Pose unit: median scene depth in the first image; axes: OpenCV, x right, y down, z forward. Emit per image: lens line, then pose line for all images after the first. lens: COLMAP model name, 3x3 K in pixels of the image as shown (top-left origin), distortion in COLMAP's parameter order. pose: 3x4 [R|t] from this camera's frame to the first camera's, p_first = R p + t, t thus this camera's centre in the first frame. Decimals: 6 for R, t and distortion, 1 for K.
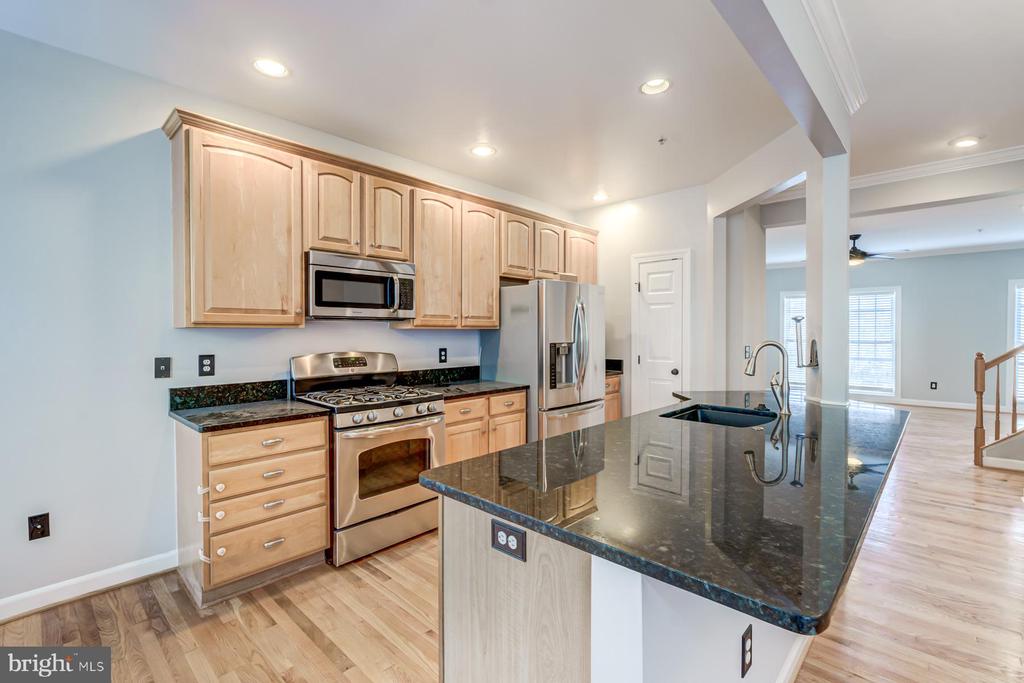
lens RADIAL K [[456.3, 0, 512.1], [0, 456.3, 337.2], [0, 0, 1]] dist [-0.001481, -0.000006]
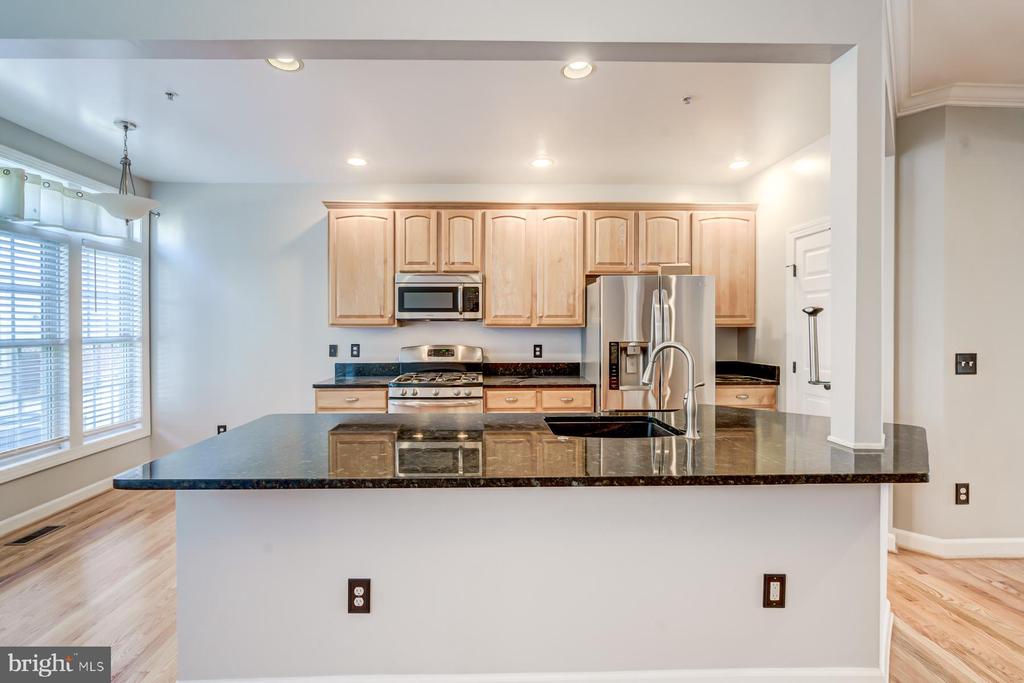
lens RADIAL K [[462.2, 0, 508.8], [0, 462.2, 329.1], [0, 0, 1]] dist [-0.009152, -0.000337]
pose [[0.703568, -0.000740, -0.710628, 0.704988], [-0.008445, 0.999920, -0.009402, -0.002936], [0.710578, 0.012616, 0.703505, 0.189012]]
